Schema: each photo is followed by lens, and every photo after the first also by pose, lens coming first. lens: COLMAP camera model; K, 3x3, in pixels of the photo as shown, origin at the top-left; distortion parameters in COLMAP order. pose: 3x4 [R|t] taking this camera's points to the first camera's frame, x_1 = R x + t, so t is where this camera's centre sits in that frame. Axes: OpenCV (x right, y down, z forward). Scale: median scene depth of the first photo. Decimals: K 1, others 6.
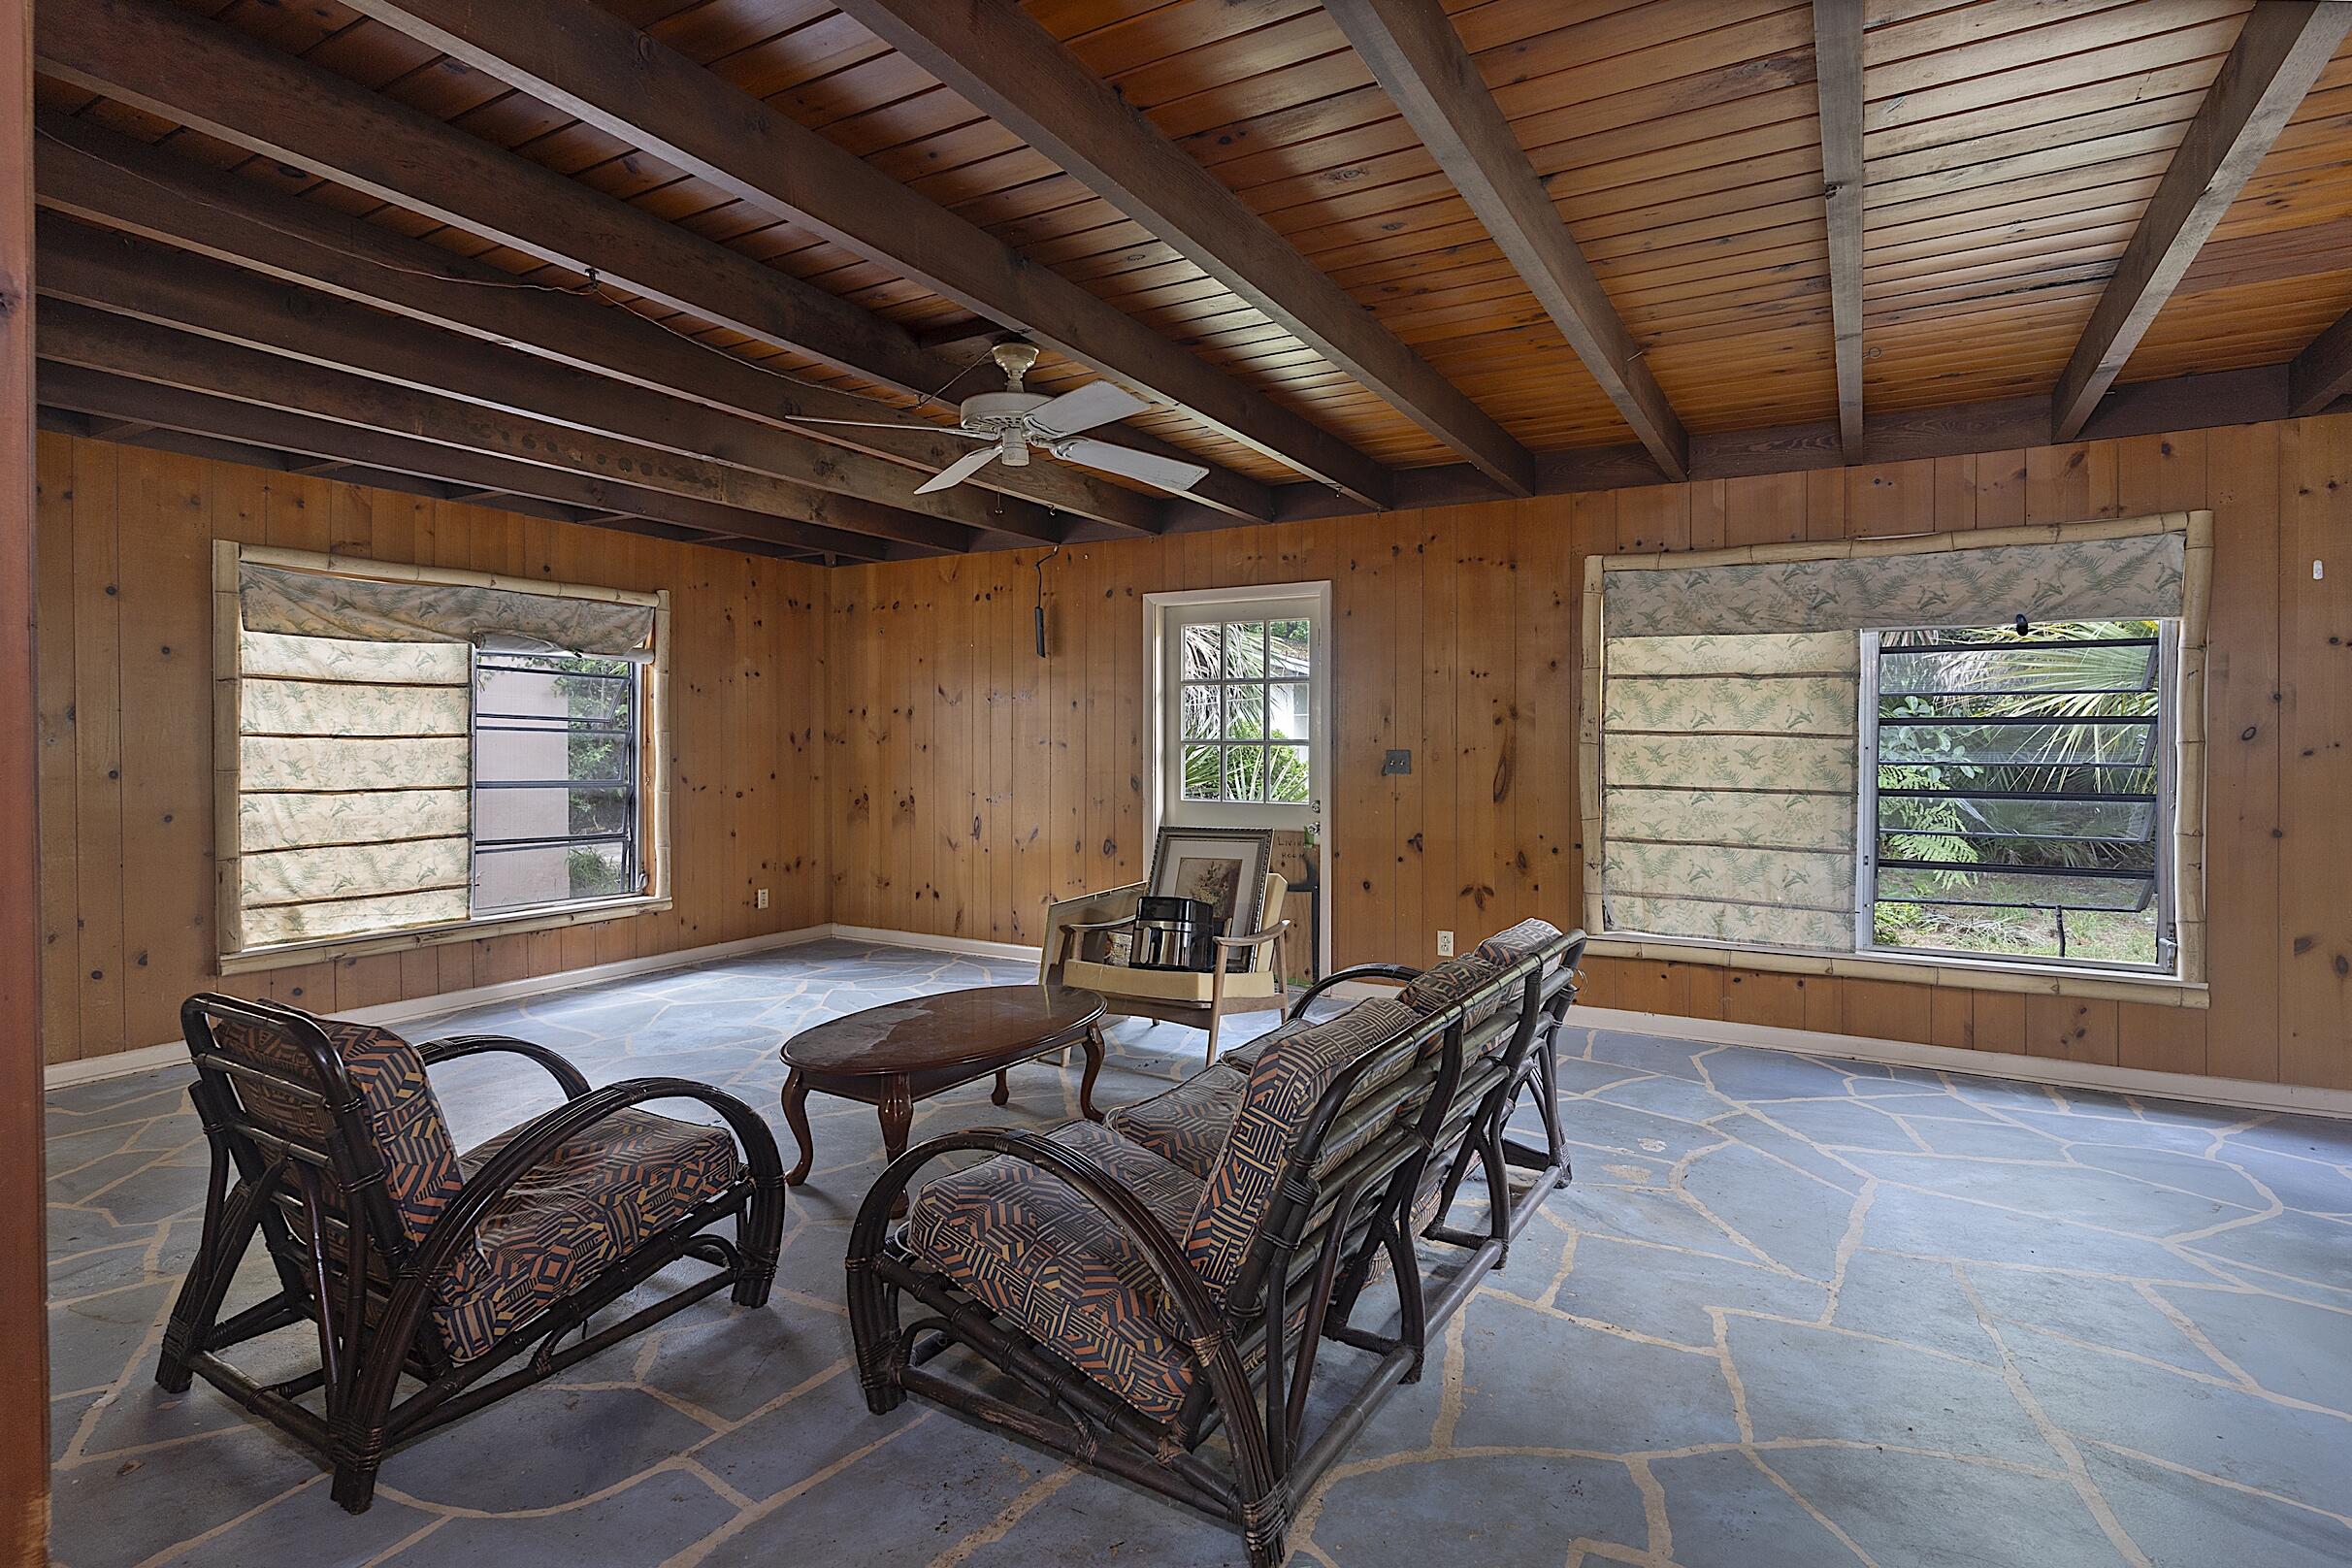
lens RADIAL K [[1145.9, 0, 1126.2], [0, 1145.9, 740.2], [0, 0, 1]] dist [0.005179, -0.000334]
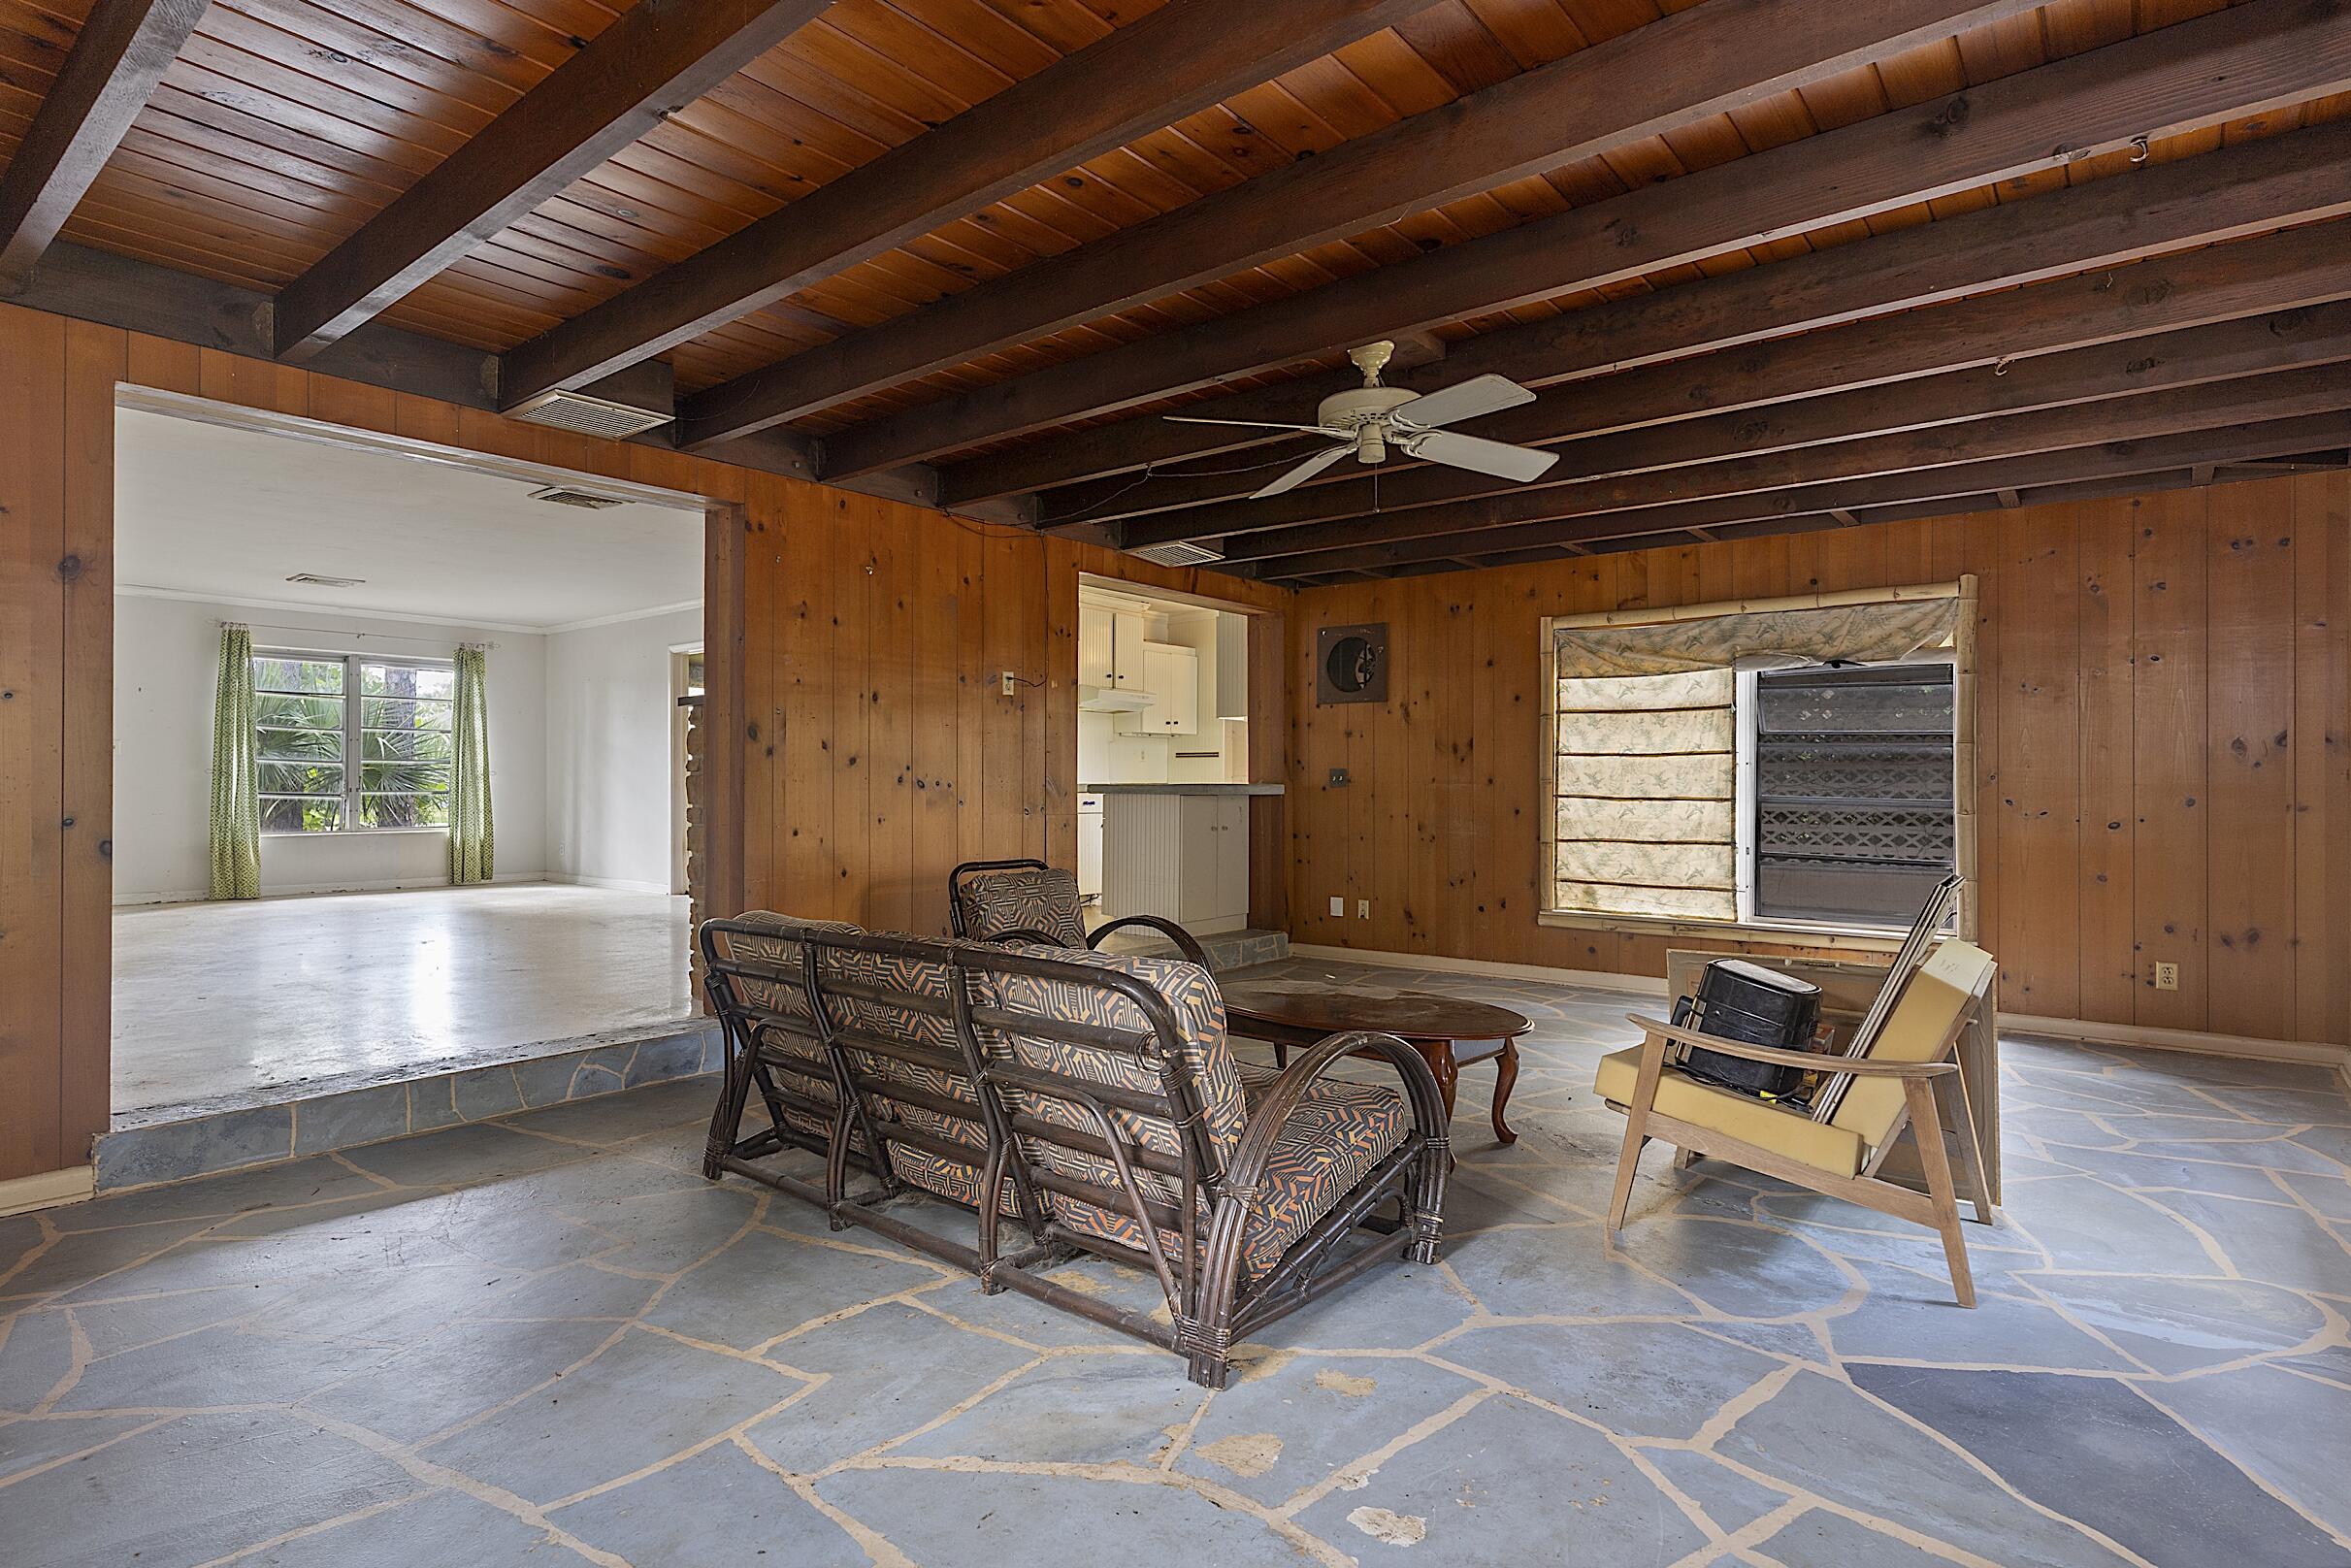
lens RADIAL K [[1145.4, 0, 1148.7], [0, 1145.4, 776.4], [0, 0, 1]] dist [0.005179, -0.000334]
pose [[-0.101095, -0.003751, -0.994870, 0.609671], [-0.000600, 0.999993, -0.003710, 0.025112], [0.994877, 0.000222, -0.101096, 0.607729]]
